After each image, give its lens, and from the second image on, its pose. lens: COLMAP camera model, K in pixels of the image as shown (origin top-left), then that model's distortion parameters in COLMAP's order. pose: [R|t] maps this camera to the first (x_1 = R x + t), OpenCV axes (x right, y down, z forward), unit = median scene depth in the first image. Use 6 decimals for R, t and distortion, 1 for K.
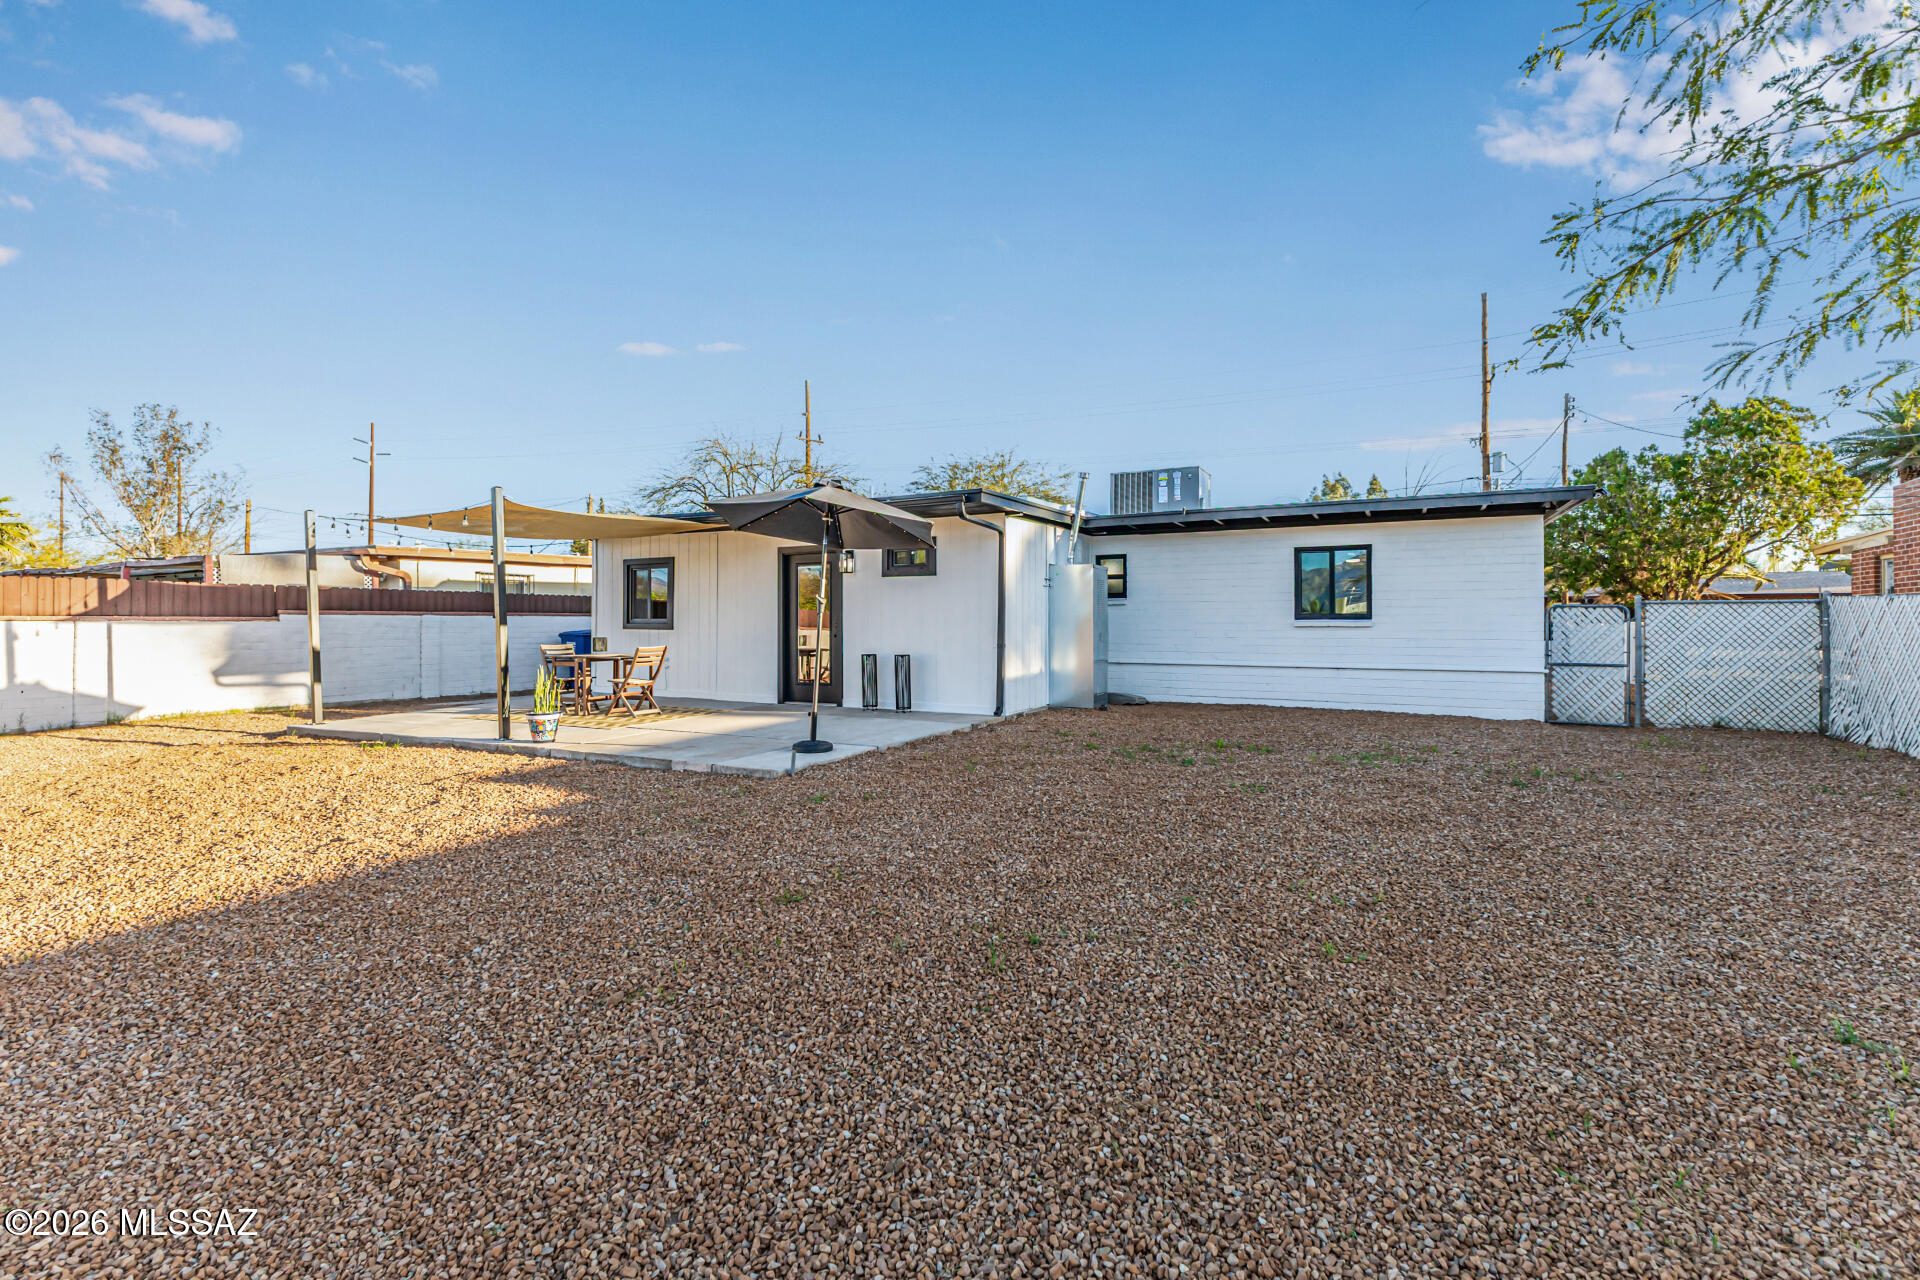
lens RADIAL K [[831.0, 0, 965.7], [0, 831.0, 634.0], [0, 0, 1]] dist [0.007622, -0.000595]
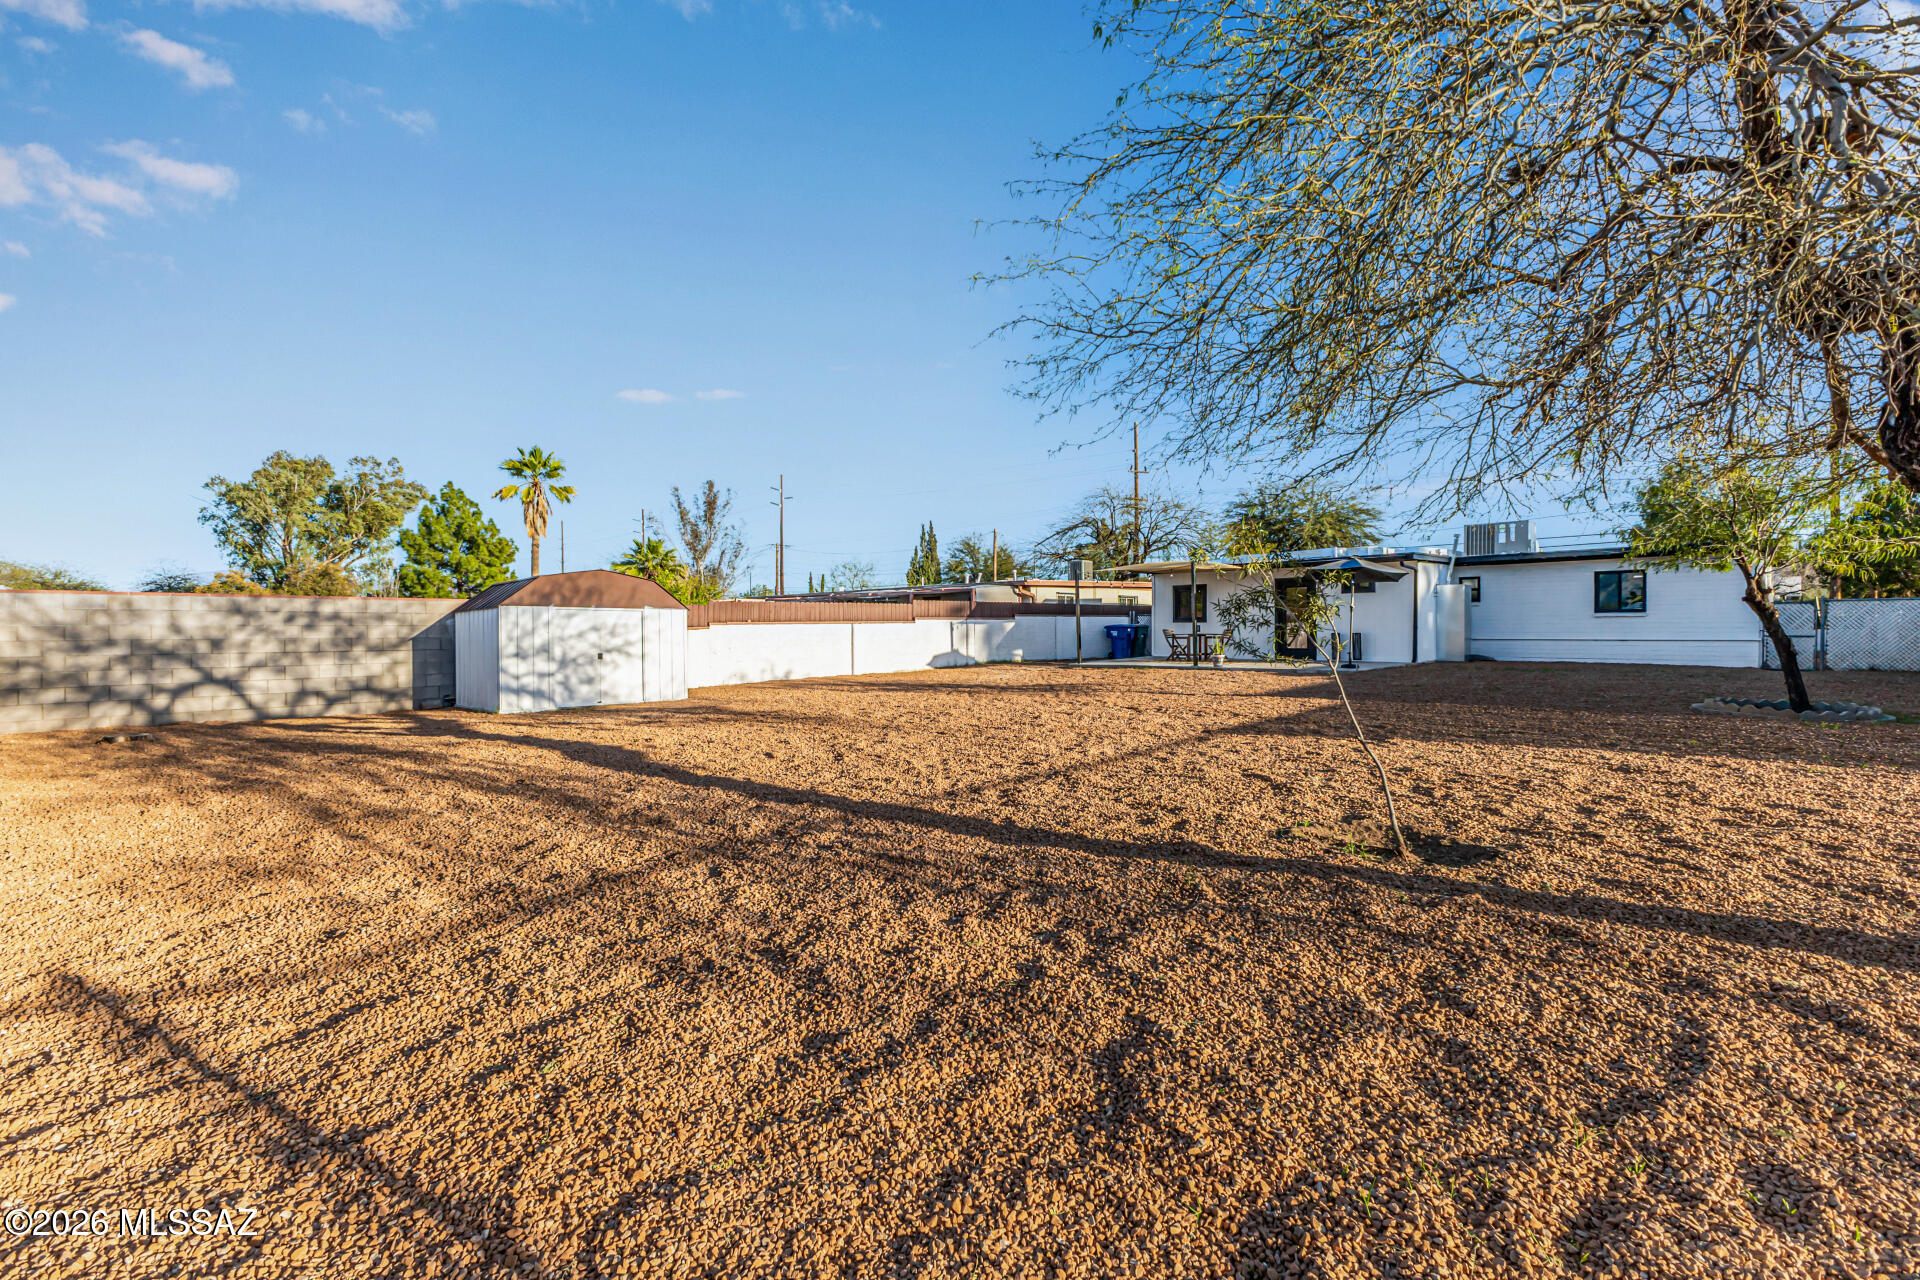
lens RADIAL K [[831.0, 0, 965.7], [0, 831.0, 634.0], [0, 0, 1]] dist [0.007622, -0.000595]
pose [[0.953985, -0.002718, -0.299841, -0.293267], [-0.000664, 0.999937, -0.011177, 0.040564], [0.299853, 0.010862, 0.953924, -0.920580]]
